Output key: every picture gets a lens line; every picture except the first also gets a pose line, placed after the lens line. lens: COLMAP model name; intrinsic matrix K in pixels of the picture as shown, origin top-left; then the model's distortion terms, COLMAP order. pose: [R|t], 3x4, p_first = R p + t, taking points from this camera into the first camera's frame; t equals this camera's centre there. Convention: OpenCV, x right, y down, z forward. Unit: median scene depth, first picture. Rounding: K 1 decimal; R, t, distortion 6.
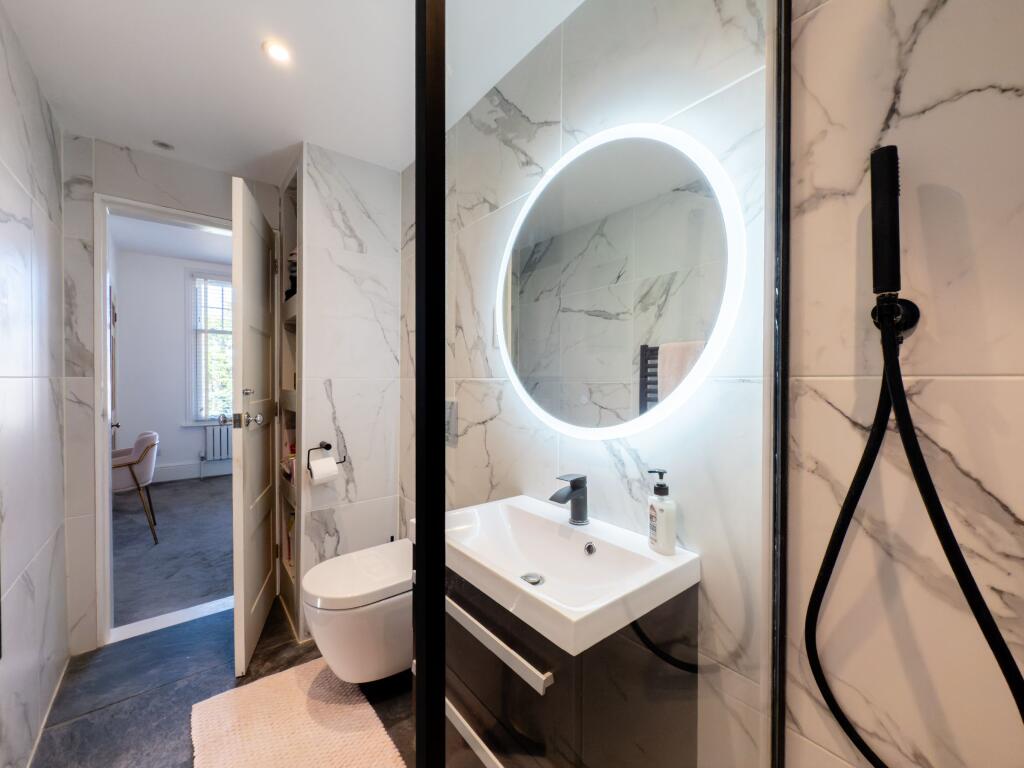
lens RADIAL K [[410.2, 0, 508.6], [0, 410.2, 385.1], [0, 0, 1]] dist [-0.005804, -0.000570]
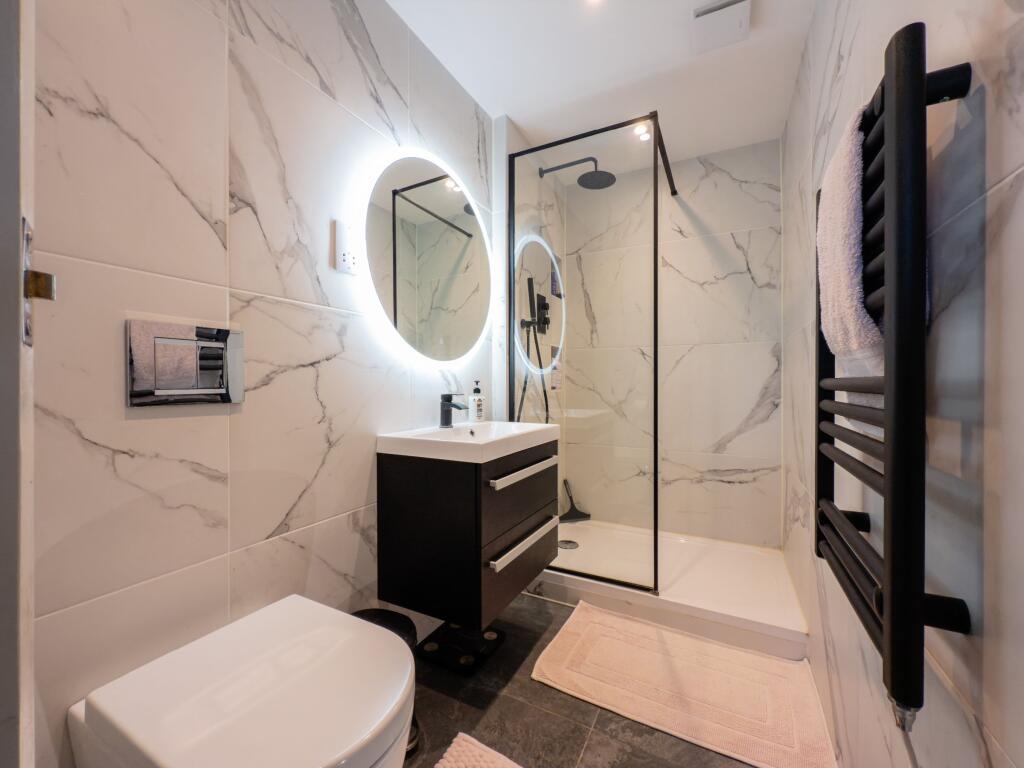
lens RADIAL K [[410.2, 0, 509.7], [0, 410.2, 383.9], [0, 0, 1]] dist [-0.005804, -0.000570]
pose [[-0.396447, -0.003294, 0.918052, -0.885751], [0.008736, 0.999935, 0.007360, 0.126181], [-0.918016, 0.010938, -0.396392, 0.983778]]
